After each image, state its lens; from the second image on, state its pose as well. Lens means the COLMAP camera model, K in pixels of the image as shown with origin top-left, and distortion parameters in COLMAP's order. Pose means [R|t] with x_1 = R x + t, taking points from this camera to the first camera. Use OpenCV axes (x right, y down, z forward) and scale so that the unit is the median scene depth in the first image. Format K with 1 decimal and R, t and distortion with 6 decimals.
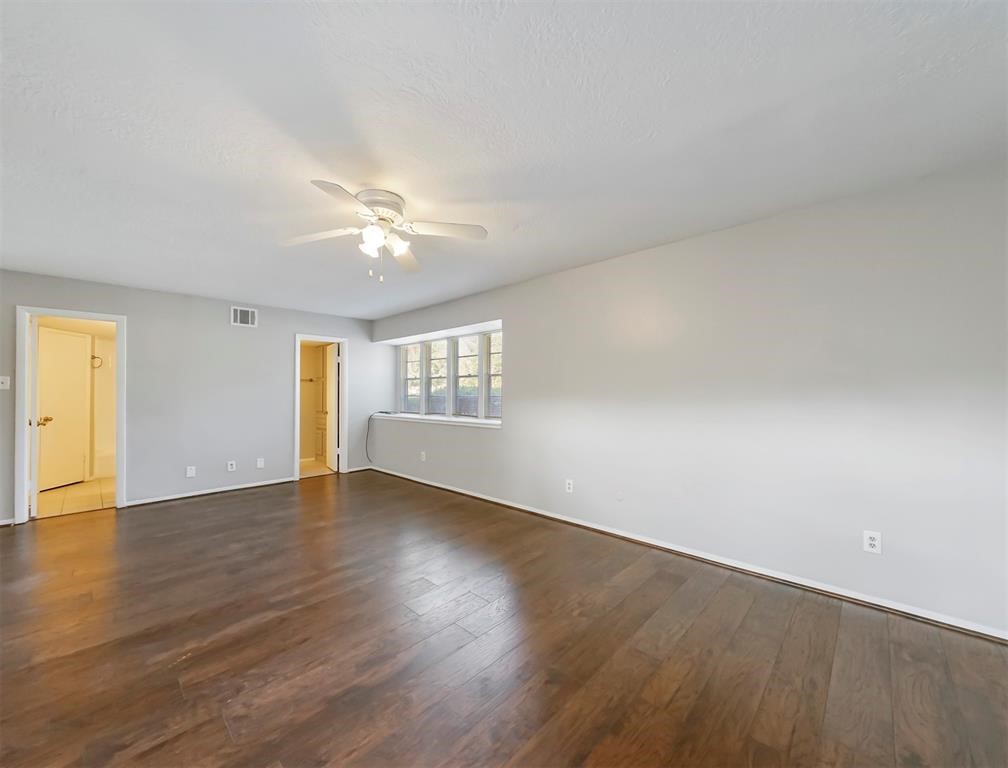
lens RADIAL K [[392.4, 0, 512.2], [0, 392.4, 385.2], [0, 0, 1]] dist [-0.000150, 0.000105]
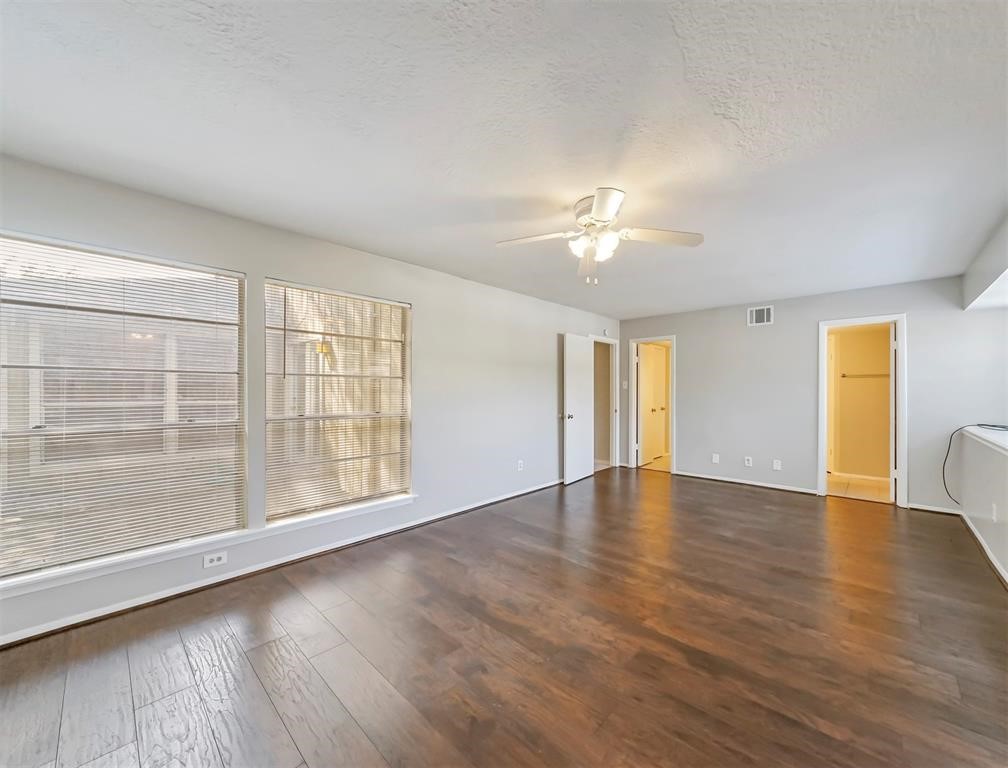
lens RADIAL K [[392.4, 0, 508.3], [0, 392.4, 383.7], [0, 0, 1]] dist [-0.000150, 0.000105]
pose [[-0.012025, -0.012827, -0.999845, 0.351904], [0.015049, 0.999802, -0.013007, 0.003435], [0.999814, -0.015204, -0.011830, 0.392049]]
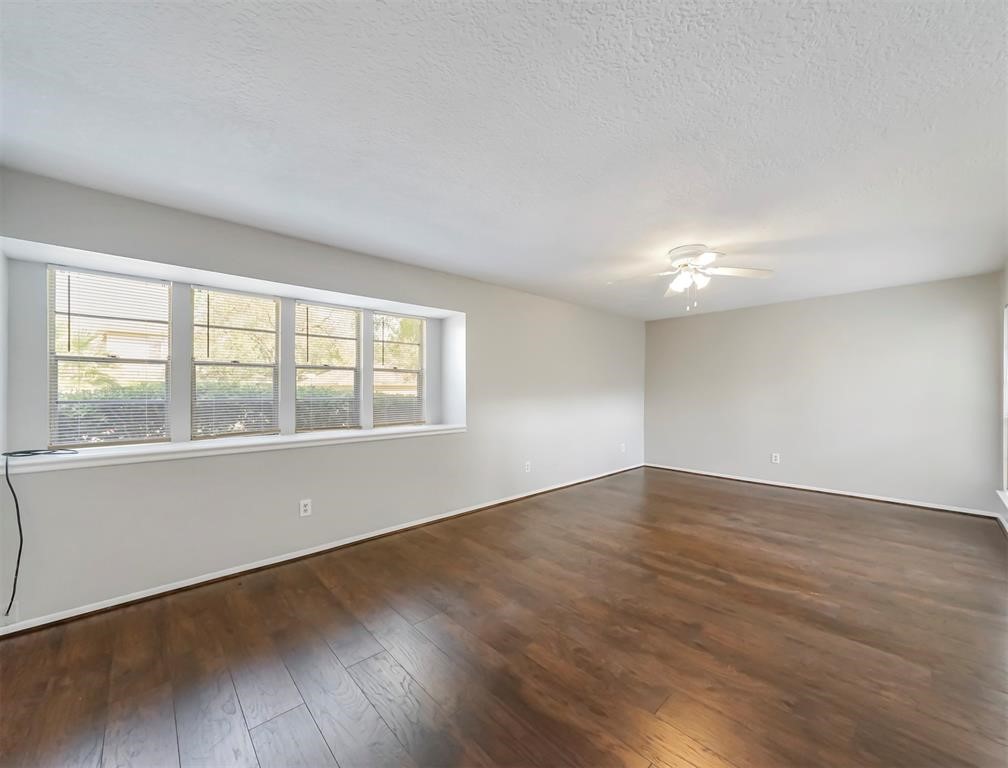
lens RADIAL K [[392.4, 0, 507.5], [0, 392.4, 392.0], [0, 0, 1]] dist [-0.000150, 0.000105]
pose [[0.072873, -0.006067, 0.997323, -0.875147], [-0.019179, 0.999788, 0.007483, 0.007460], [-0.997157, -0.019673, 0.072741, 0.767140]]
